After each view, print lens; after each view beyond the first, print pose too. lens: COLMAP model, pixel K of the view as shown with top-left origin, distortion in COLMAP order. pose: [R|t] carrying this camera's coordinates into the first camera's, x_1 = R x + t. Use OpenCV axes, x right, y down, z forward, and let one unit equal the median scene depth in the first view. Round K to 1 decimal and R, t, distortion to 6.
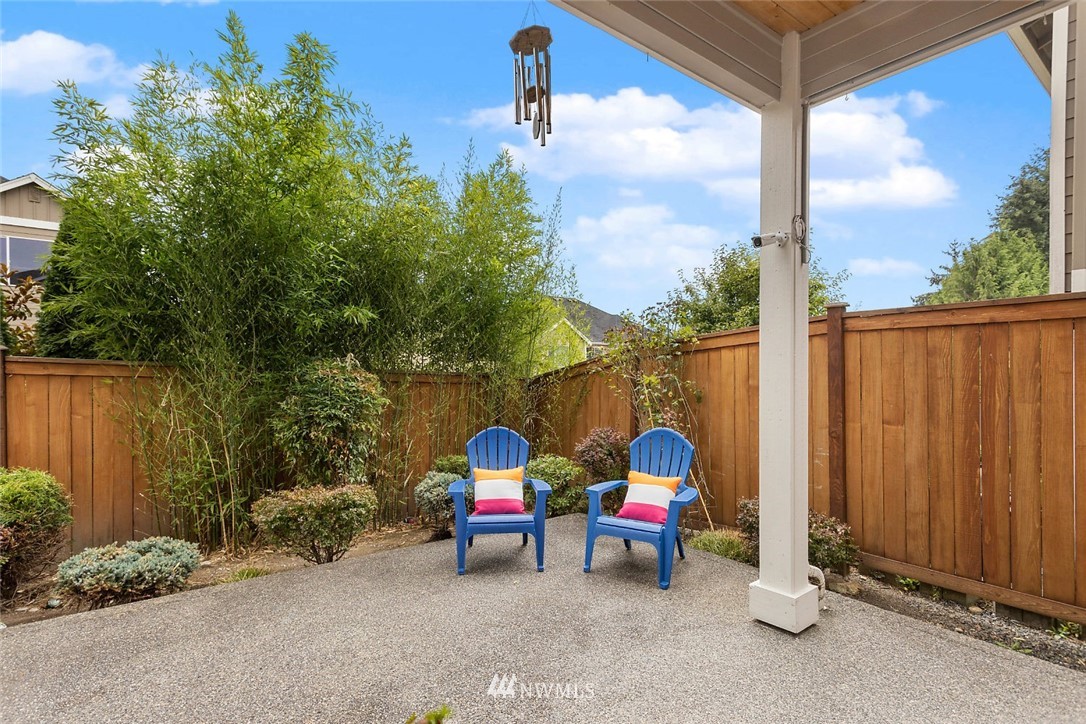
lens RADIAL K [[515.6, 0, 546.6], [0, 515.6, 370.3], [0, 0, 1]] dist [0.003776, 0.000799]
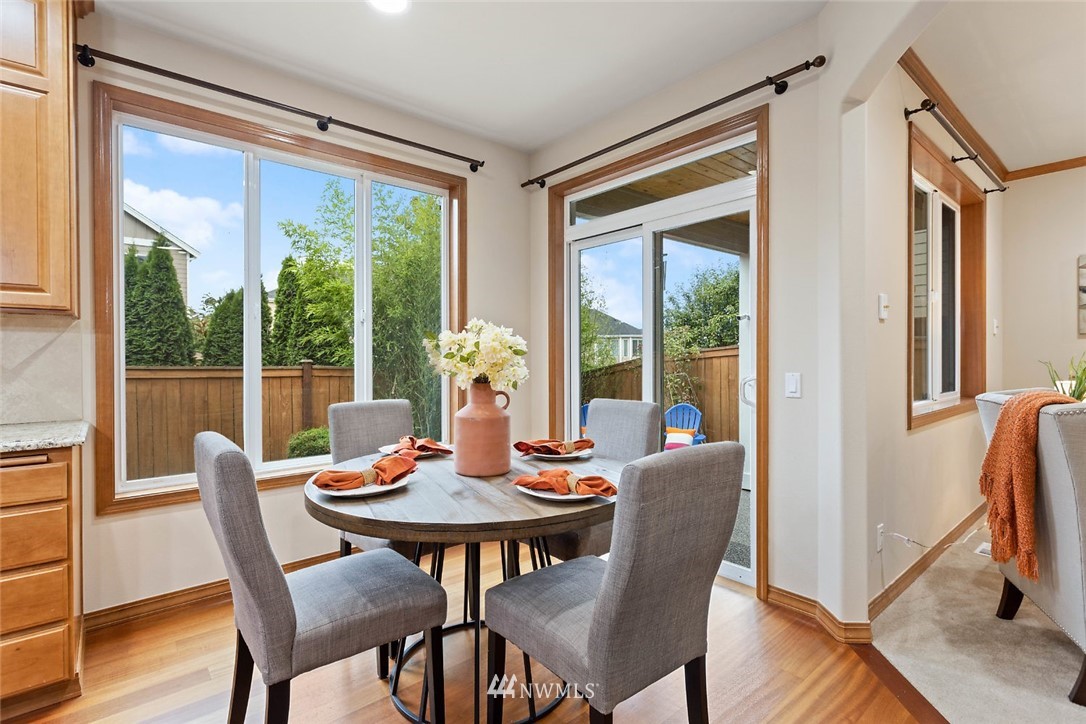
lens RADIAL K [[515.6, 0, 539.3], [0, 515.6, 358.4], [0, 0, 1]] dist [0.003776, 0.000799]
pose [[0.998425, -0.004327, 0.055931, -0.327162], [0.004215, 0.999989, 0.002121, -0.044966], [-0.055940, -0.001881, 0.998432, -0.668135]]
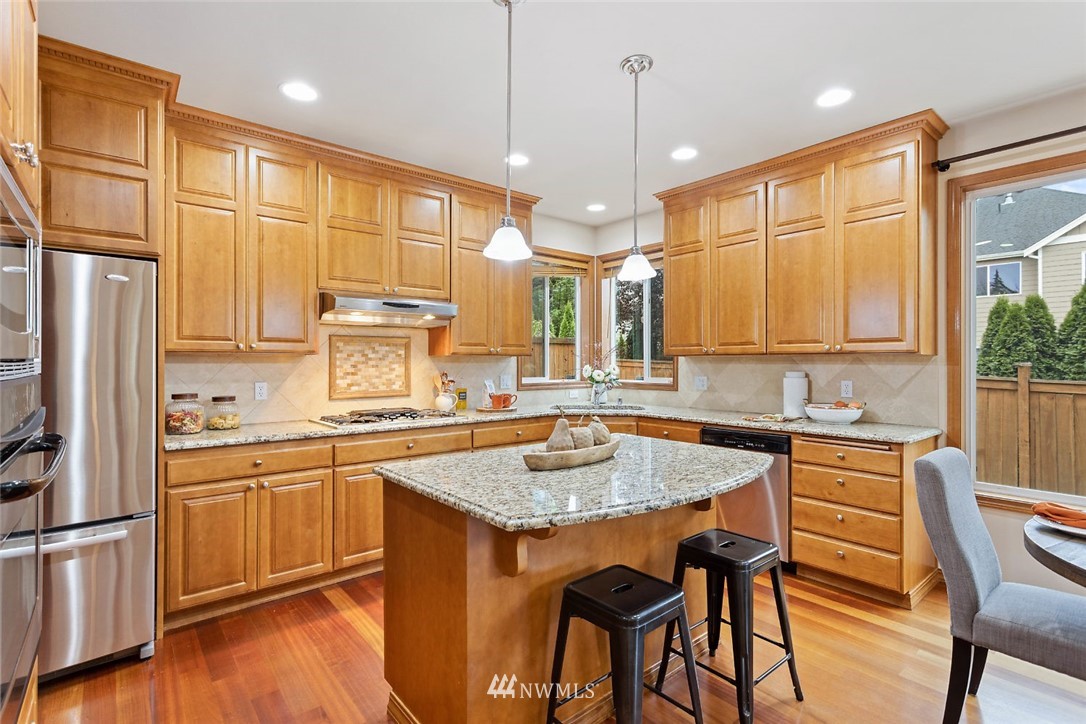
lens RADIAL K [[515.6, 0, 544.2], [0, 515.6, 361.5], [0, 0, 1]] dist [0.003776, 0.000799]
pose [[0.053189, 0.000800, -0.998584, -0.089223], [-0.002091, 0.999998, 0.000690, -0.073072], [0.998582, 0.002051, 0.053190, -0.707564]]
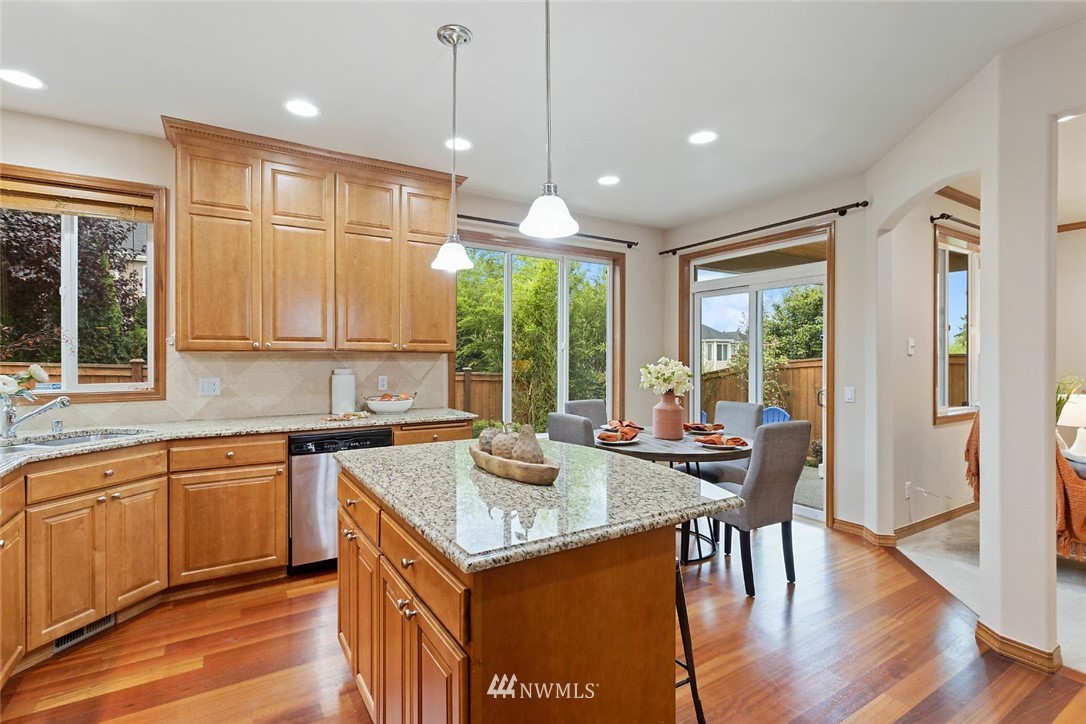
lens RADIAL K [[515.6, 0, 539.4], [0, 515.6, 358.5], [0, 0, 1]] dist [0.003776, 0.000799]
pose [[0.995852, 0.000834, -0.090980, -0.470440], [-0.001006, 0.999998, -0.001849, -0.072556], [0.090979, 0.001933, 0.995851, -1.046589]]
